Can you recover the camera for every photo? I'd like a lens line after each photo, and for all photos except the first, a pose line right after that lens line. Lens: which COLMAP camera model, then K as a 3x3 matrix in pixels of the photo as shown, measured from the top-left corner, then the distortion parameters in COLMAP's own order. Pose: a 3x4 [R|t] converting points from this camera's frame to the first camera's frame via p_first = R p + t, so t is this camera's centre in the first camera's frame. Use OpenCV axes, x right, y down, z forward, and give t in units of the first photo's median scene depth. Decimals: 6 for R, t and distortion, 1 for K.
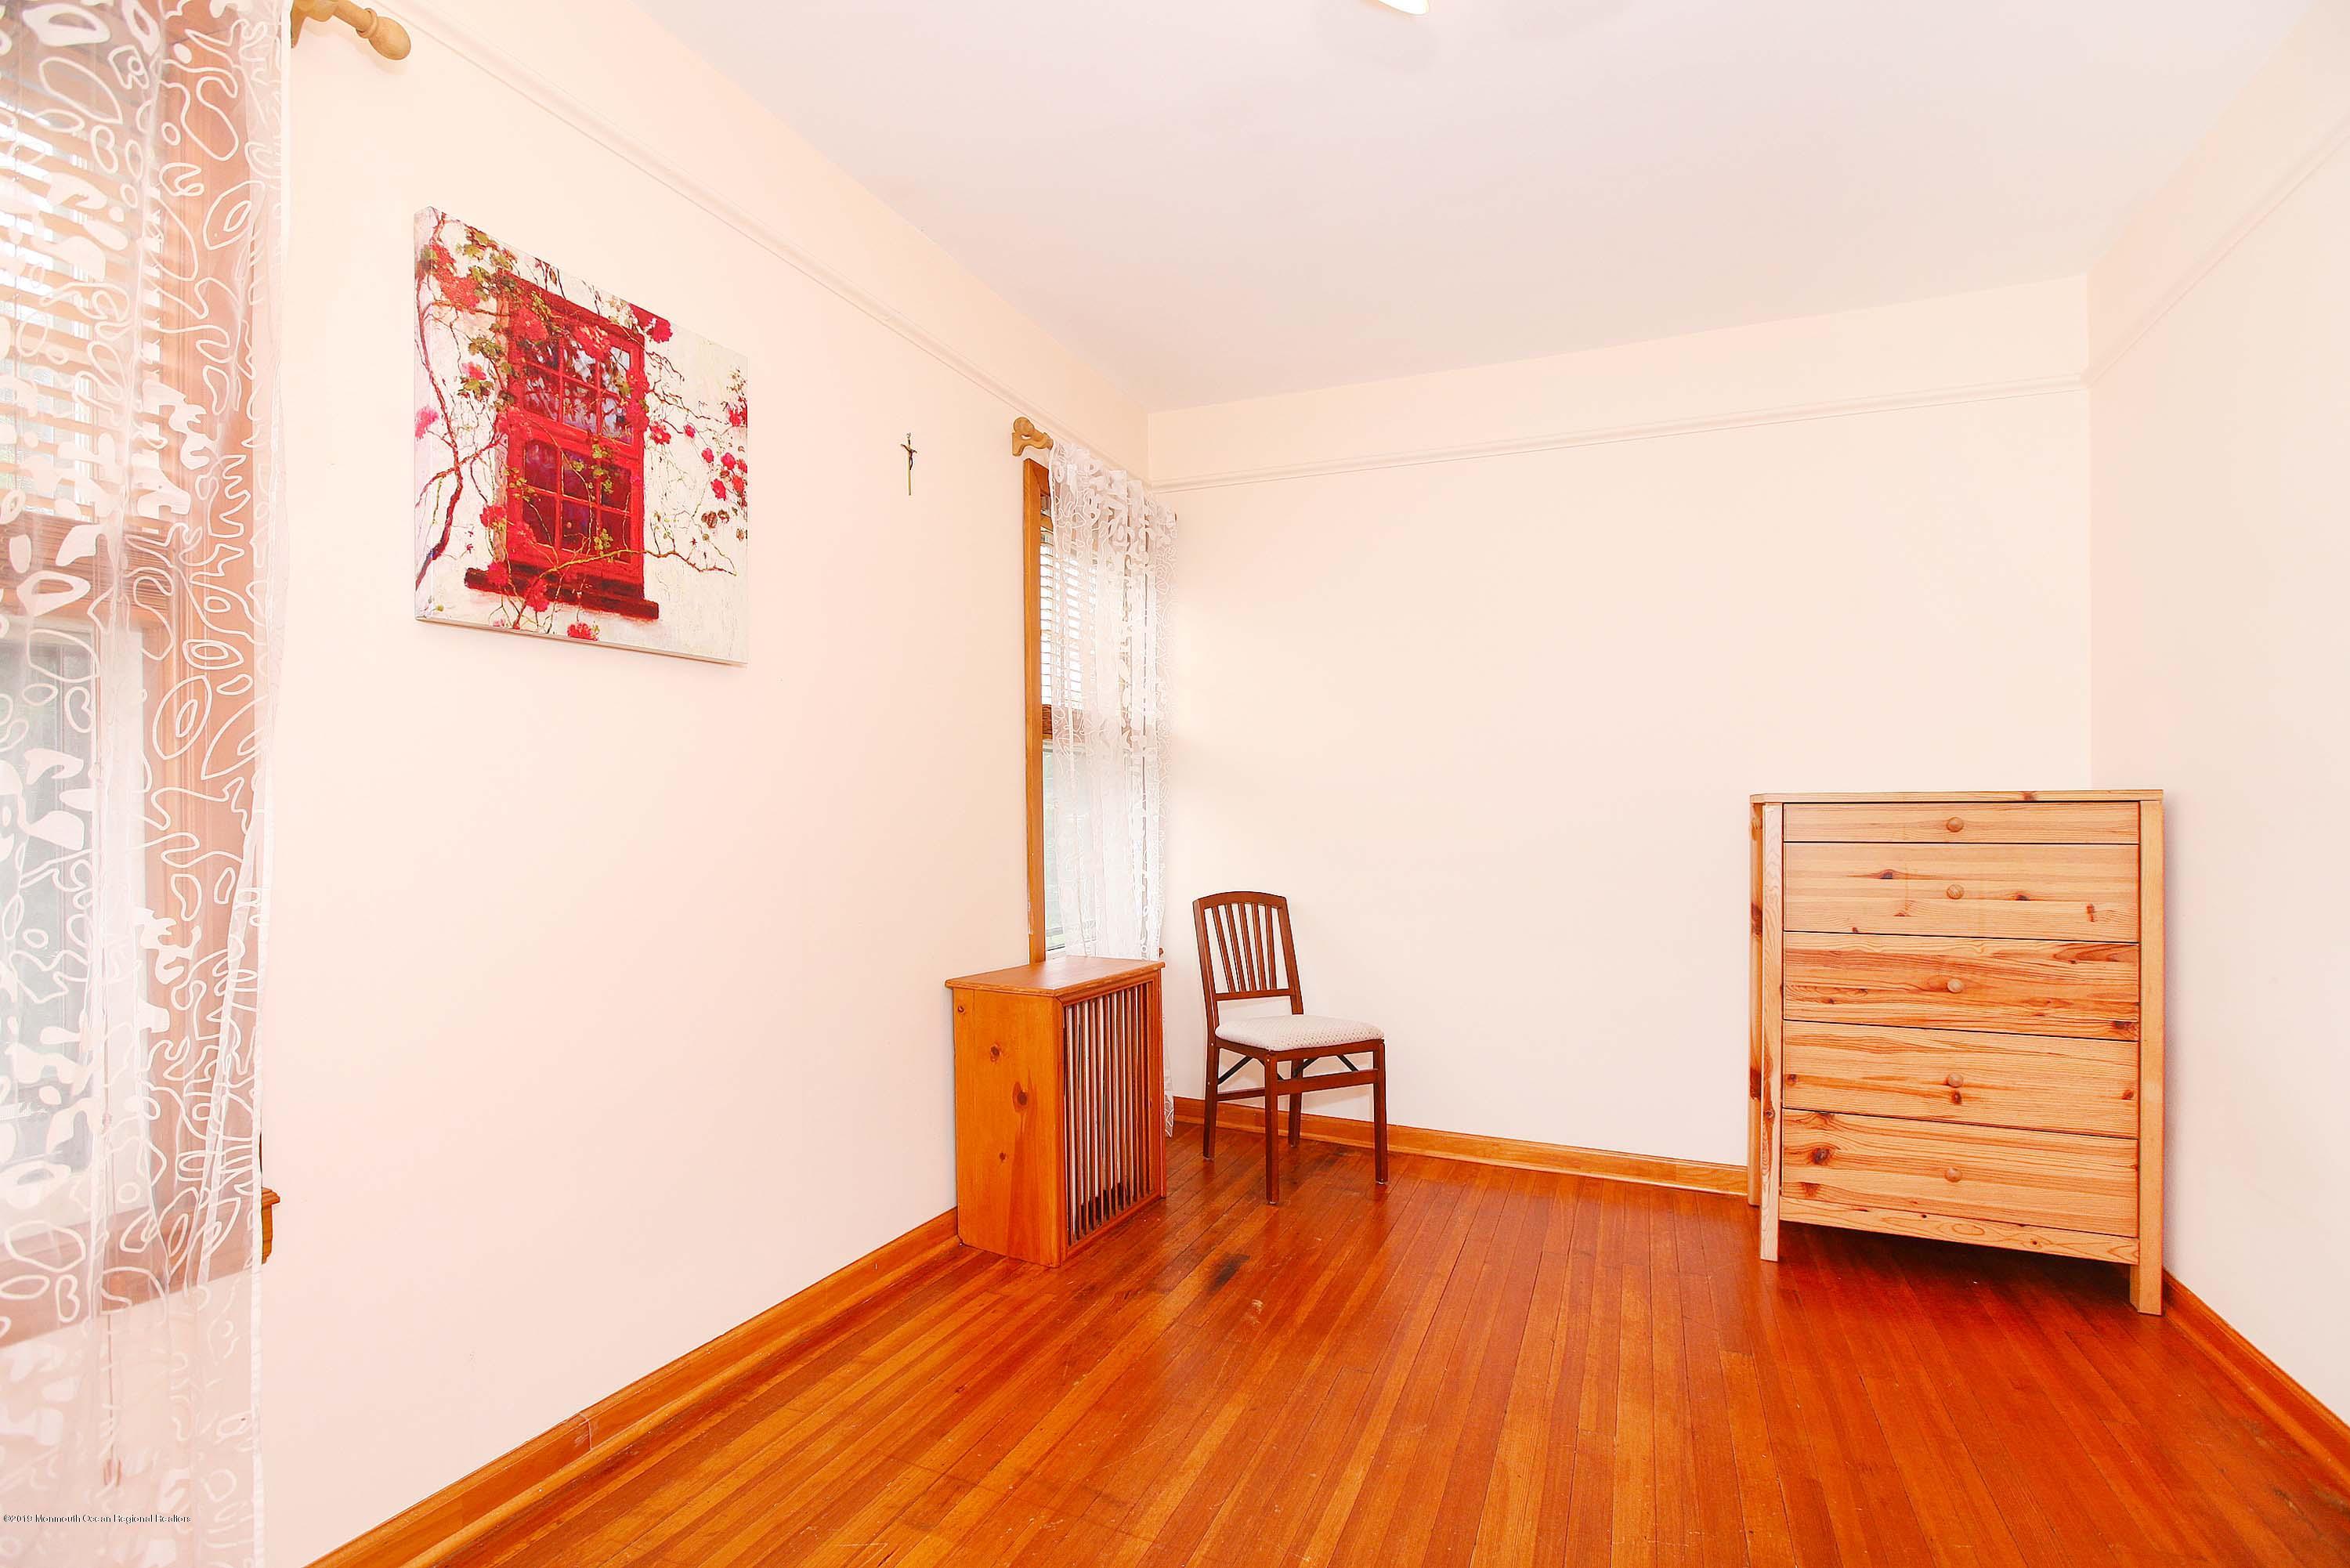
lens RADIAL K [[1109.0, 0, 1160.2], [0, 1109.0, 815.8], [0, 0, 1]] dist [-0.041128, 0.022758]
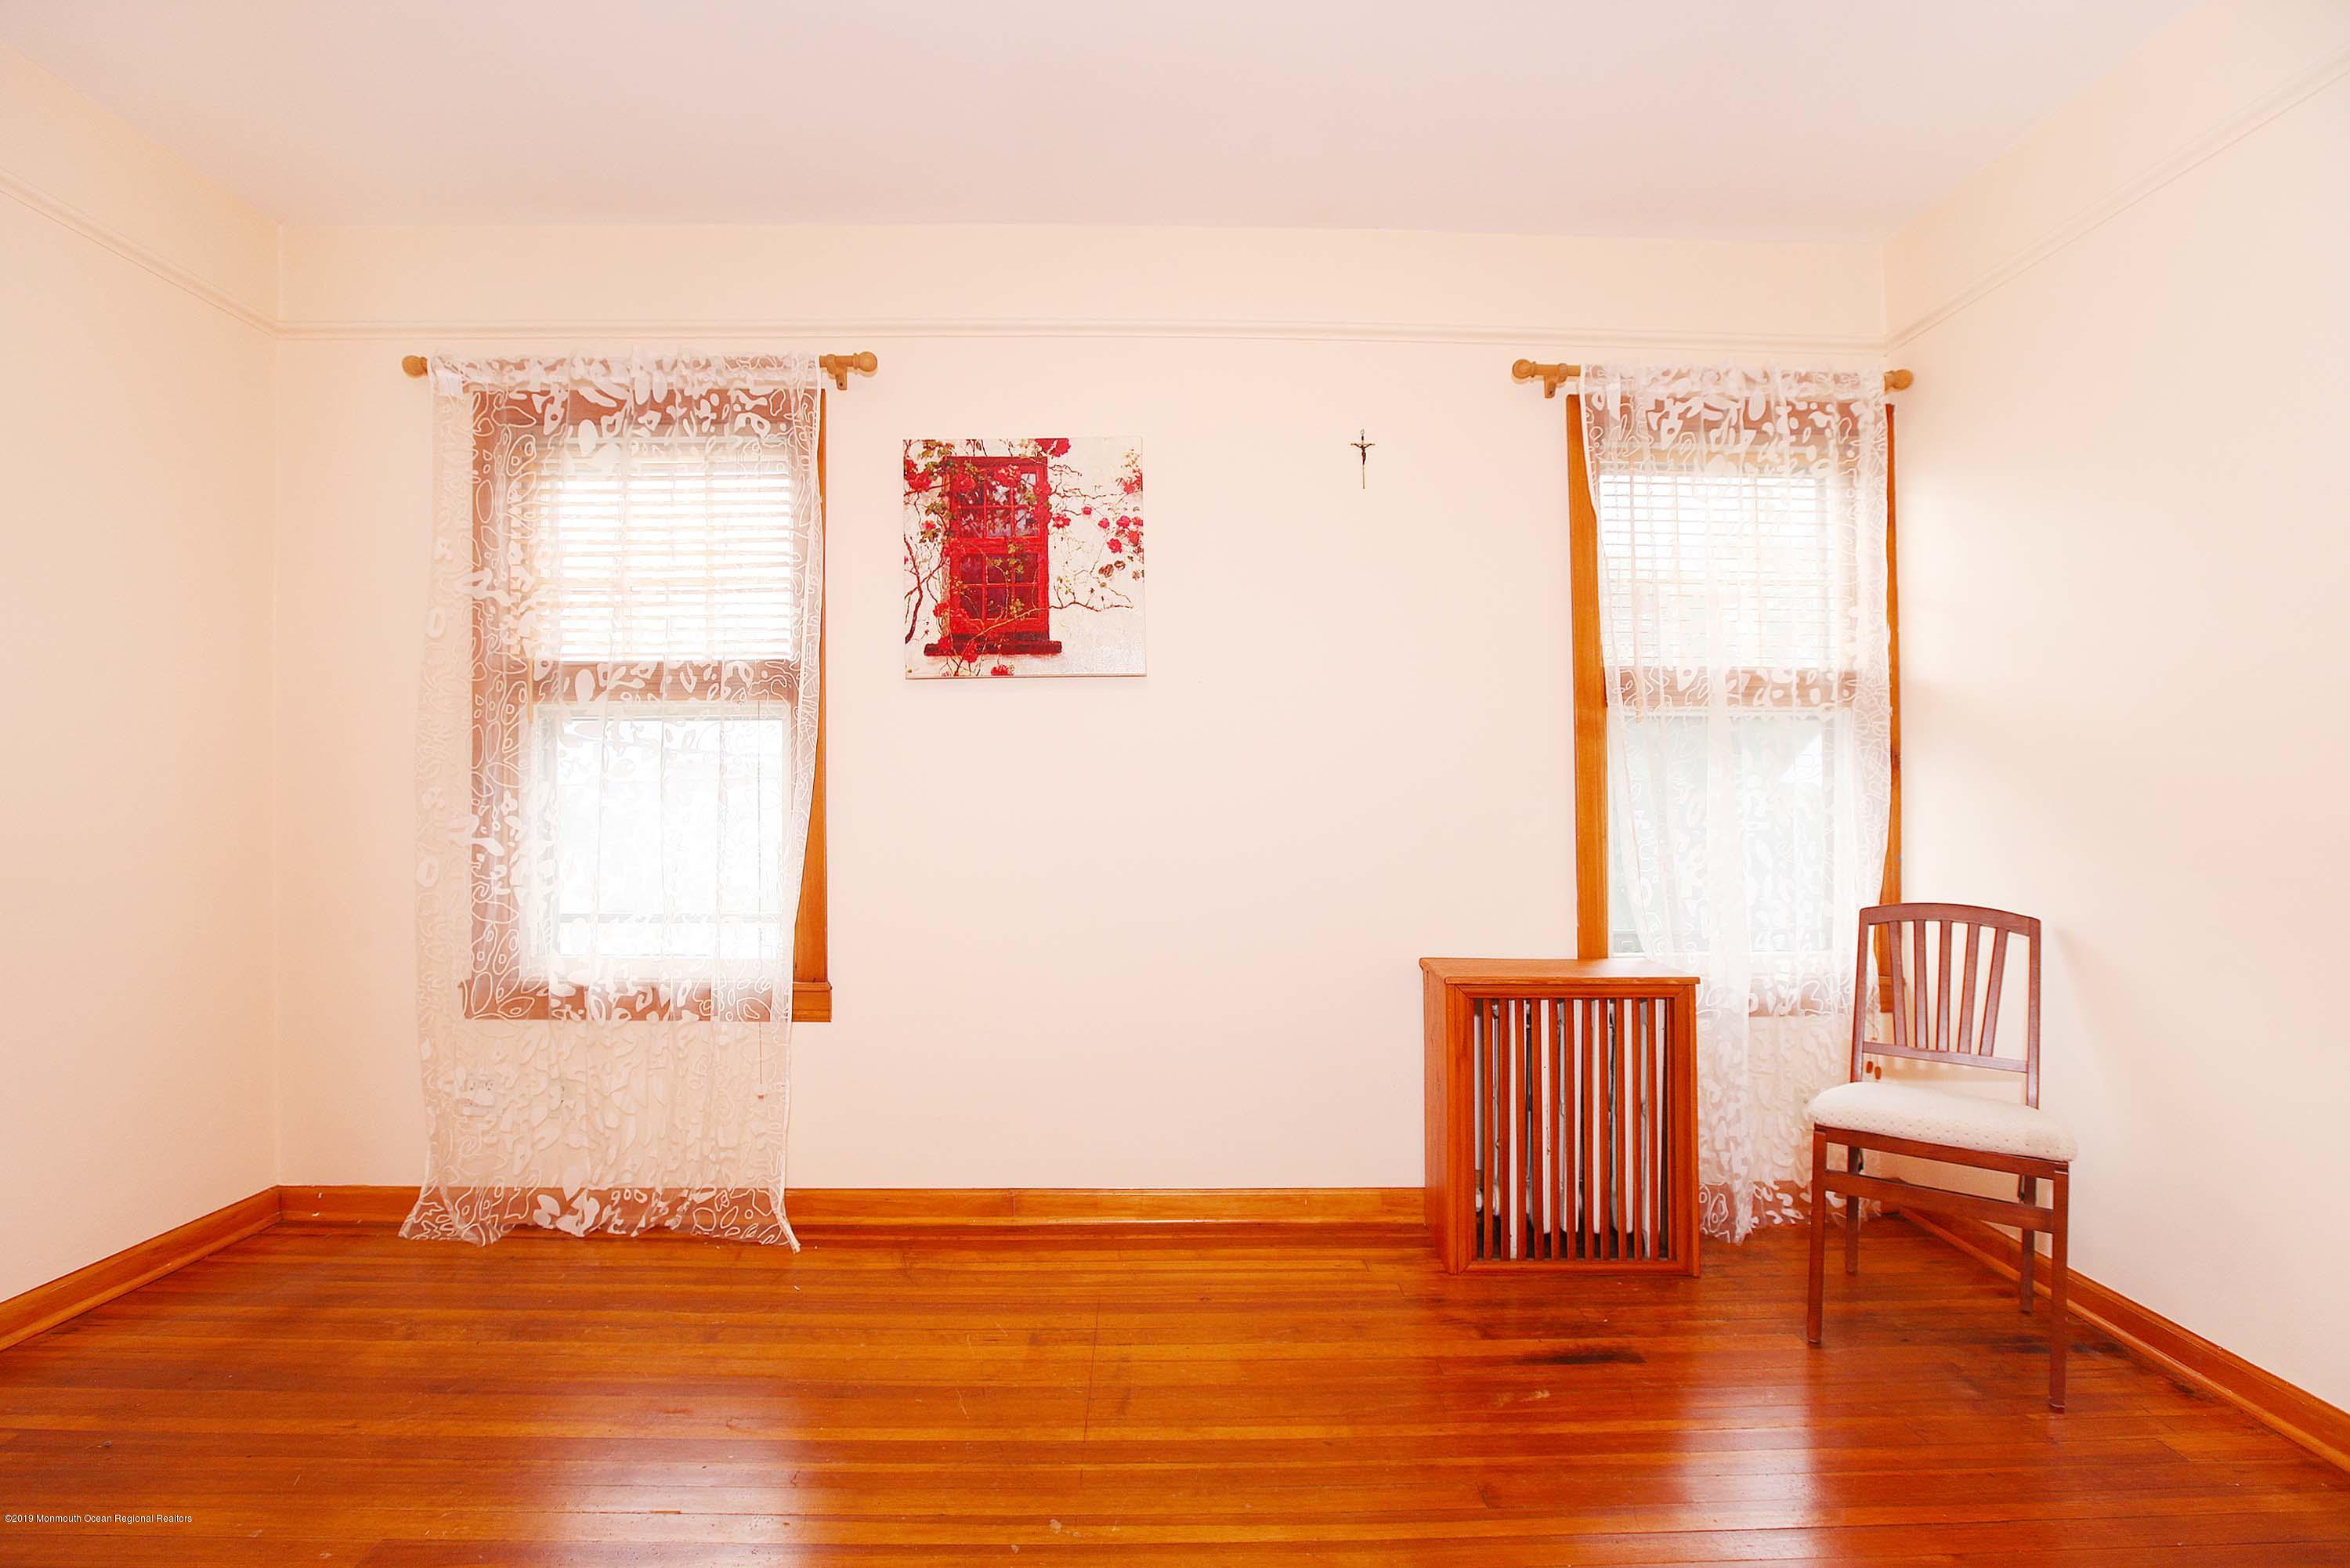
lens RADIAL K [[1109.0, 0, 1160.2], [0, 1109.0, 815.8], [0, 0, 1]] dist [-0.041128, 0.022758]
pose [[0.406745, 0.005214, -0.913527, 0.935304], [-0.000578, 0.999985, 0.005450, 0.023678], [0.913542, -0.001689, 0.406742, 0.562862]]
